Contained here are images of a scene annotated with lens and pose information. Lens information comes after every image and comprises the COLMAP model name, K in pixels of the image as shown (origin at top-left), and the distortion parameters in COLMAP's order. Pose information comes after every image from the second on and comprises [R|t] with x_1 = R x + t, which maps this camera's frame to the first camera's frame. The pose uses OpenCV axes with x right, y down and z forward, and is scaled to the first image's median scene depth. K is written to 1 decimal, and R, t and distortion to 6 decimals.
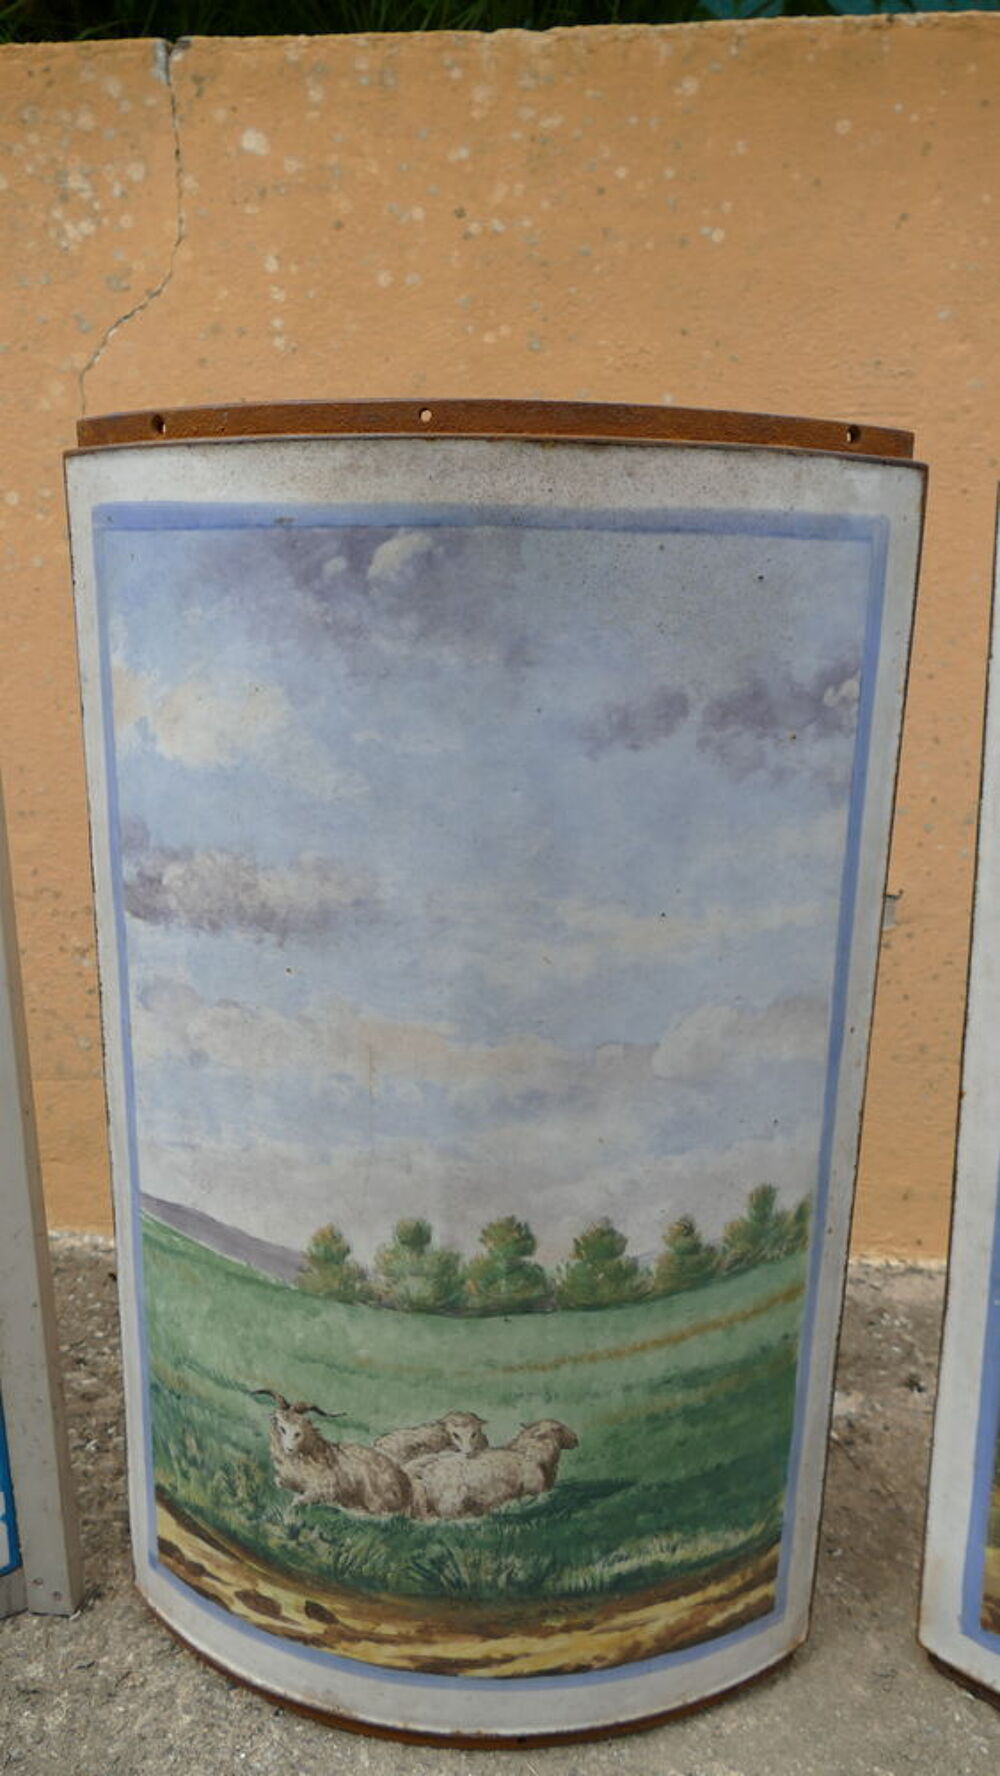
lens RADIAL K [[1331.6, 0, 504.4], [0, 1331.6, 887.6], [0, 0, 1]] dist [-0.013391, 0.012293]
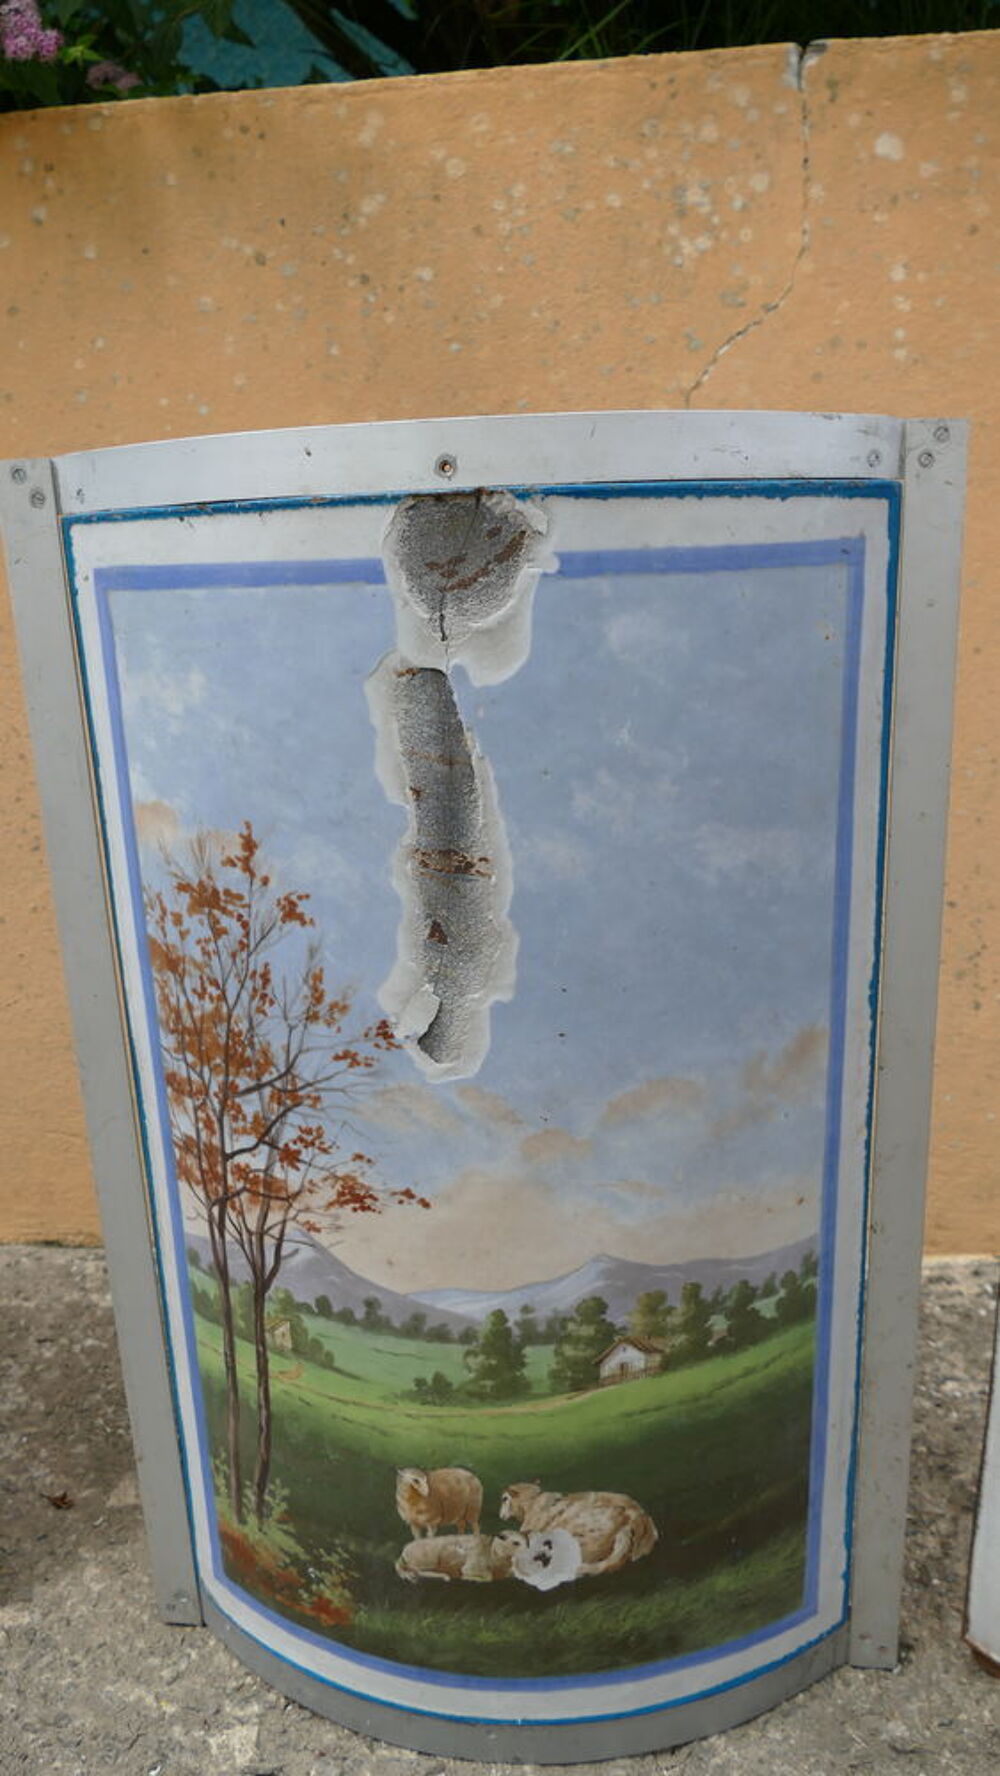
lens RADIAL K [[1331.6, 0, 502.4], [0, 1331.6, 890.2], [0, 0, 1]] dist [-0.013391, 0.012293]
pose [[0.999073, -0.029028, -0.031805, -0.455015], [0.029816, 0.999252, 0.024607, -0.052882], [0.031066, -0.025532, 0.999191, 0.011590]]
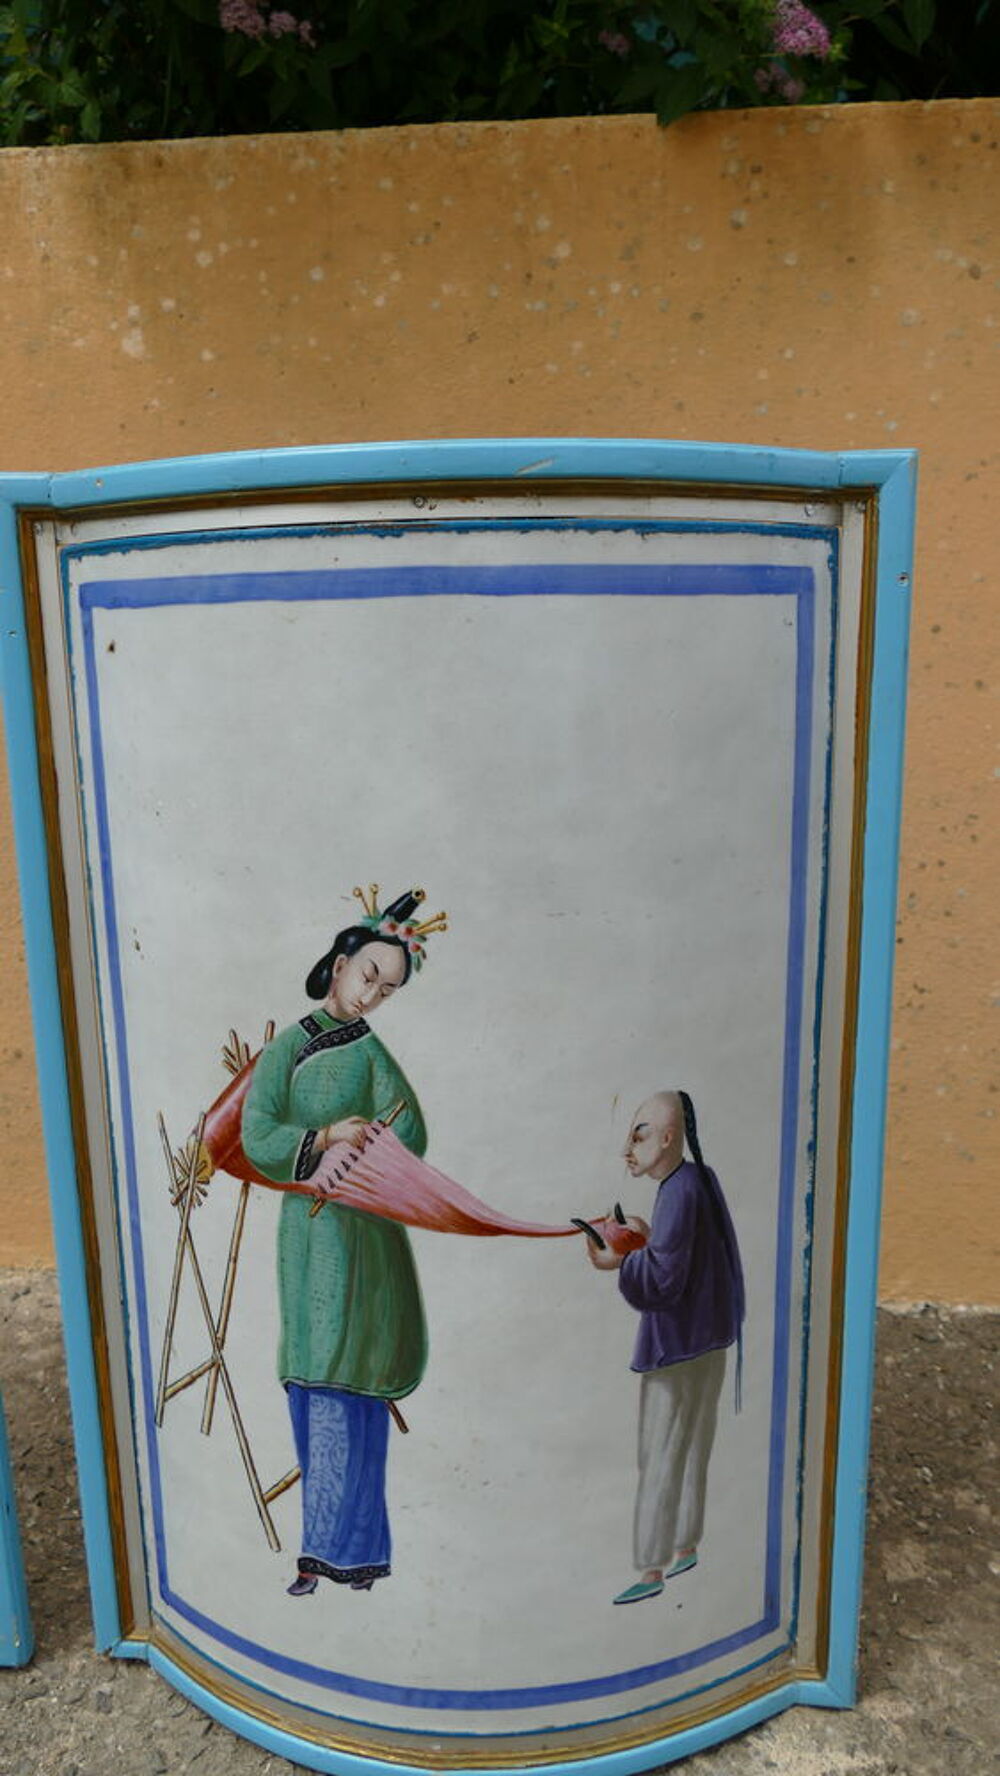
lens RADIAL K [[1331.6, 0, 510.2], [0, 1331.6, 892.5], [0, 0, 1]] dist [-0.013391, 0.012293]
pose [[0.999430, -0.022748, 0.024933, -1.017765], [0.022485, 0.999689, 0.010751, -0.075399], [-0.025170, -0.010184, 0.999631, 0.055748]]
